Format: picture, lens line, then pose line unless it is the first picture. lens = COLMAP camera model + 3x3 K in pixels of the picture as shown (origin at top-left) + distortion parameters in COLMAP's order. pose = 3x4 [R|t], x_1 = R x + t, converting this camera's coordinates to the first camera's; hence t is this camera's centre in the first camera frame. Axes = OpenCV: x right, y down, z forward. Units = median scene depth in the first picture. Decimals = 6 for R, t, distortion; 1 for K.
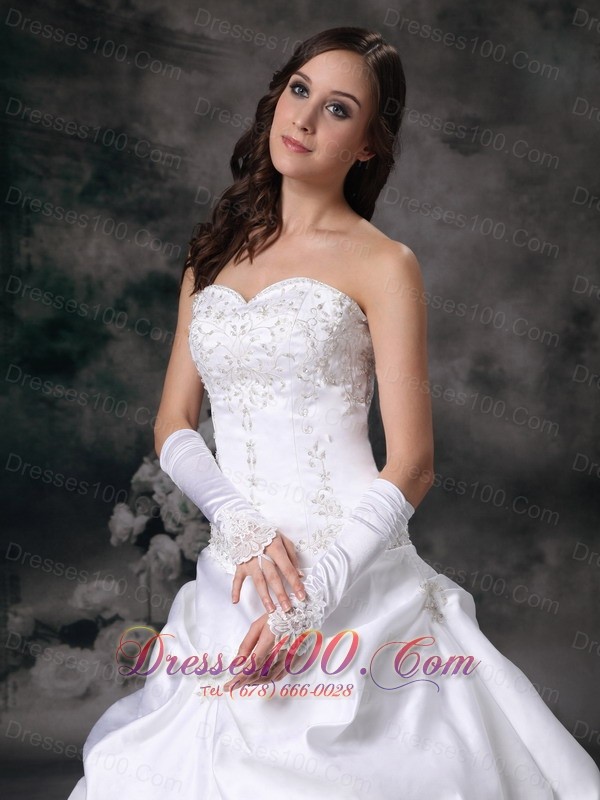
lens RADIAL K [[1509.2, 0, 269.6], [0, 1509.2, 444.8], [0, 0, 1]] dist [0.143794, 0.000000]
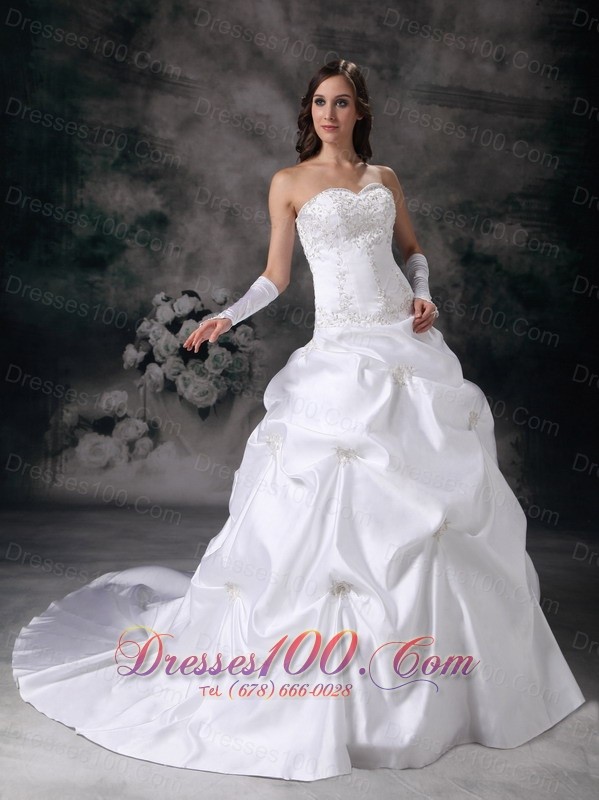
lens RADIAL K [[1393.3, 0, 265.8], [0, 1393.3, 418.5], [0, 0, 1]] dist [0.029691, 0.000000]
pose [[0.999646, 0.026187, -0.004631, 0.065791], [-0.026312, 0.999223, -0.029356, 0.166729], [0.003859, 0.029467, 0.999558, -0.586507]]
